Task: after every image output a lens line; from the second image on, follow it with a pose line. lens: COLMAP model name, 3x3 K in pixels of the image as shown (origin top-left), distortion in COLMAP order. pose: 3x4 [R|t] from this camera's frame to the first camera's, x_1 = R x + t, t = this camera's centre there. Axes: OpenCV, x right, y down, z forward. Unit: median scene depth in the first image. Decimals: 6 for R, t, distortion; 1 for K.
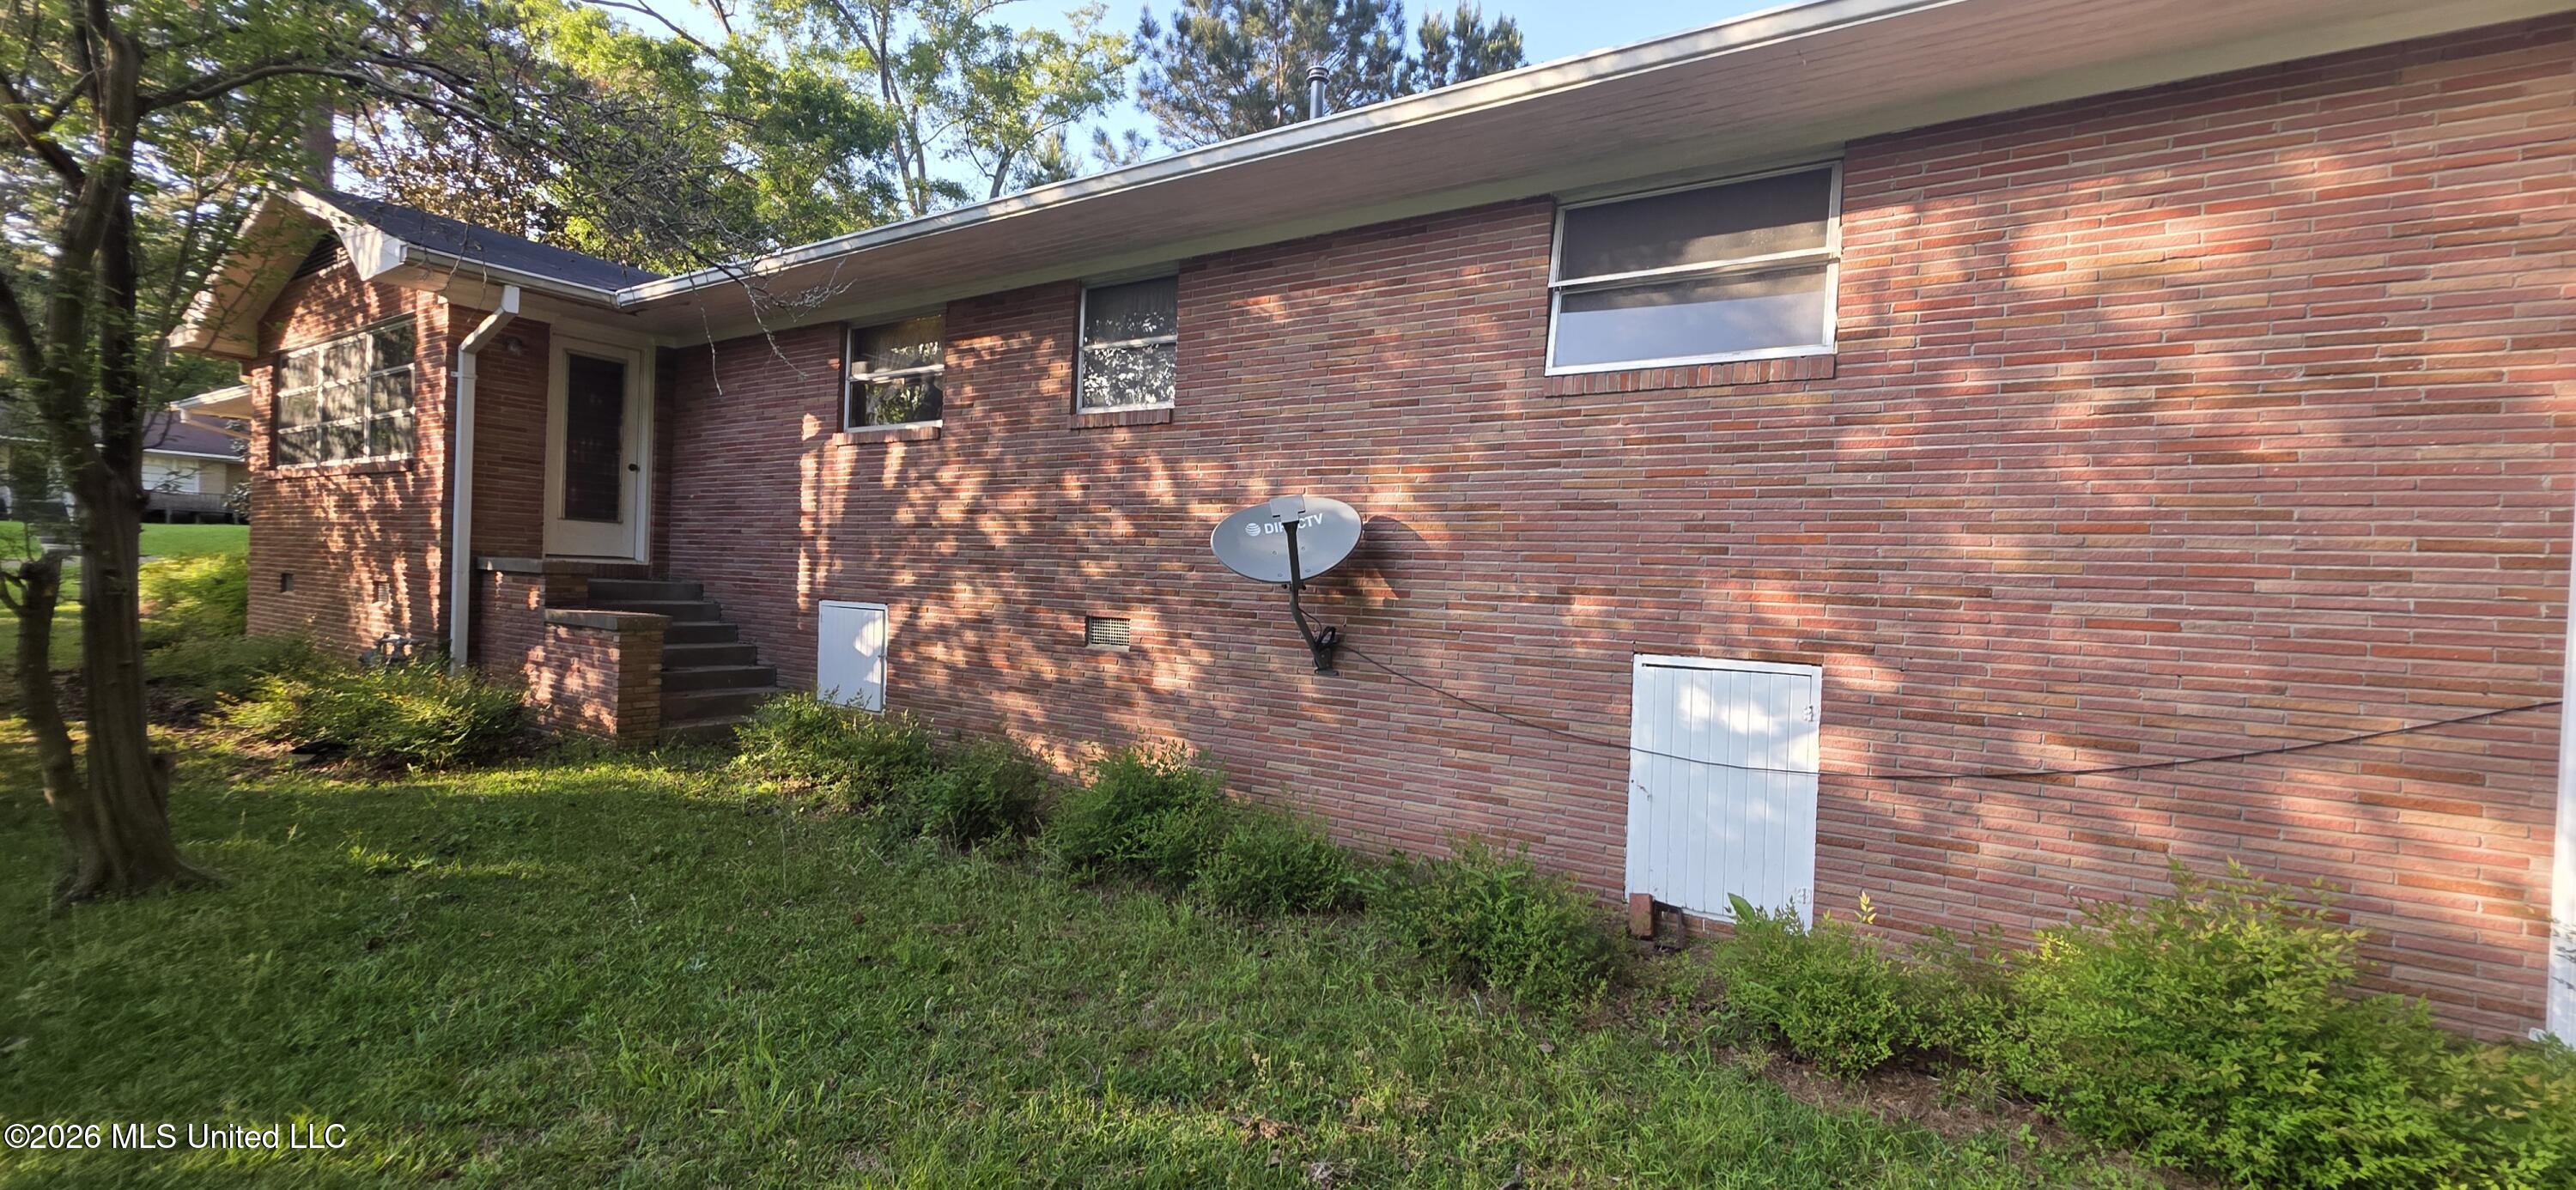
lens RADIAL K [[1033.4, 0, 1280.1], [0, 1033.4, 590.0], [0, 0, 1]] dist [-0.000032, 0.000093]
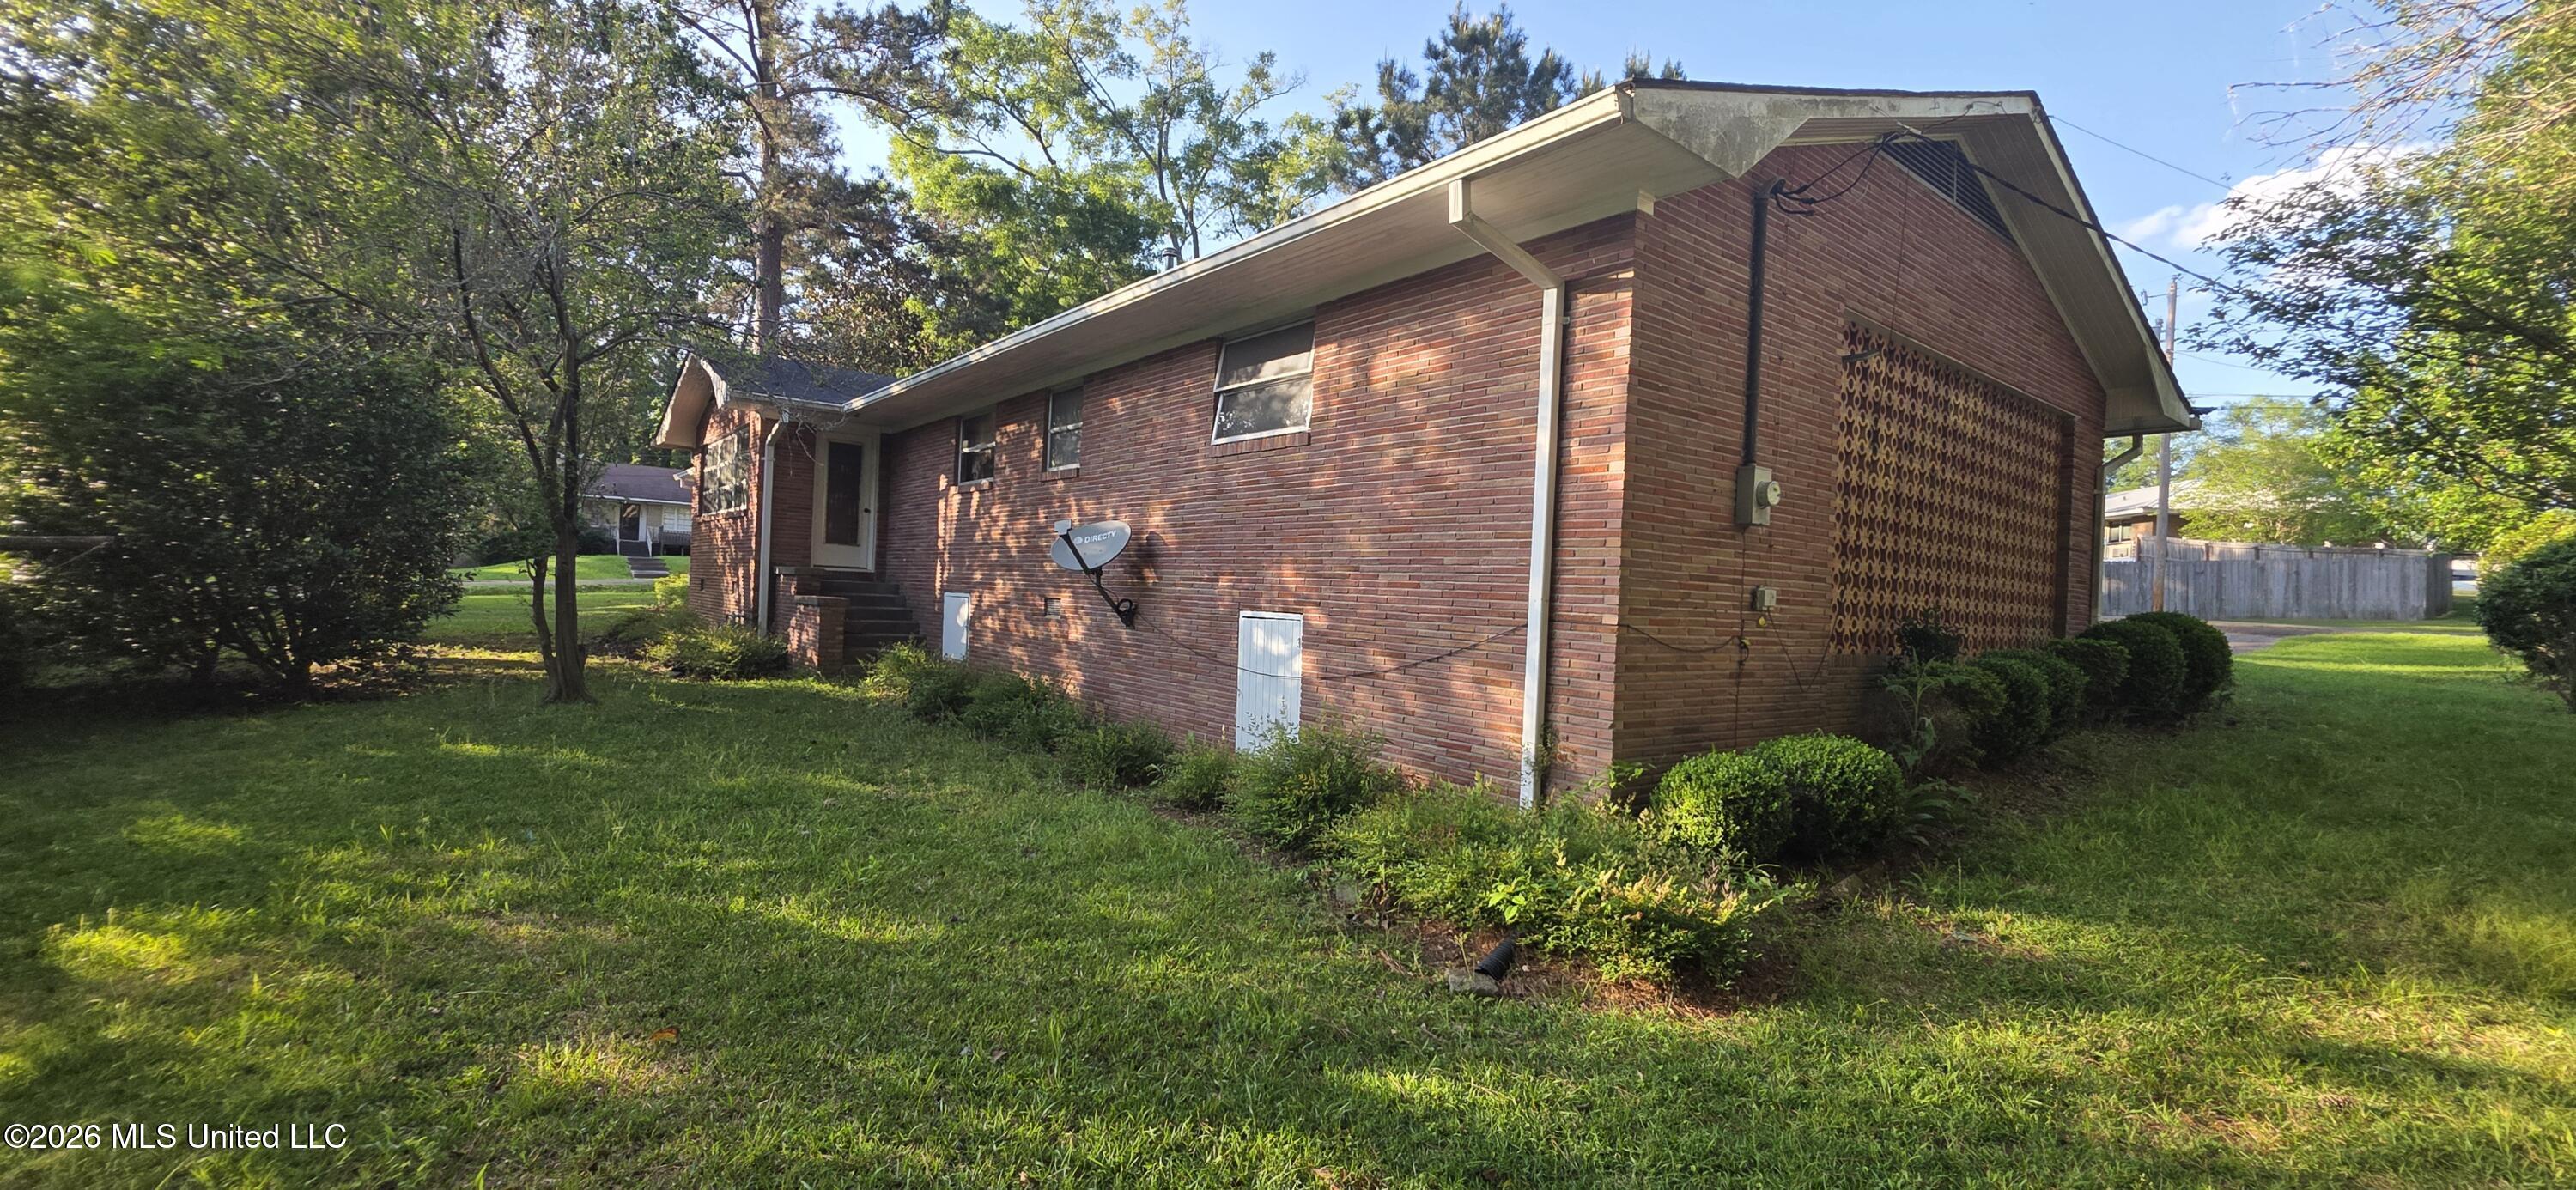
lens RADIAL K [[1033.4, 0, 1280.1], [0, 1033.4, 590.0], [0, 0, 1]] dist [-0.000032, 0.000093]
pose [[0.946223, 0.002009, -0.323508, 0.689844], [-0.010612, 0.999635, -0.024830, 0.051322], [0.323340, 0.026928, 0.945900, -0.408497]]
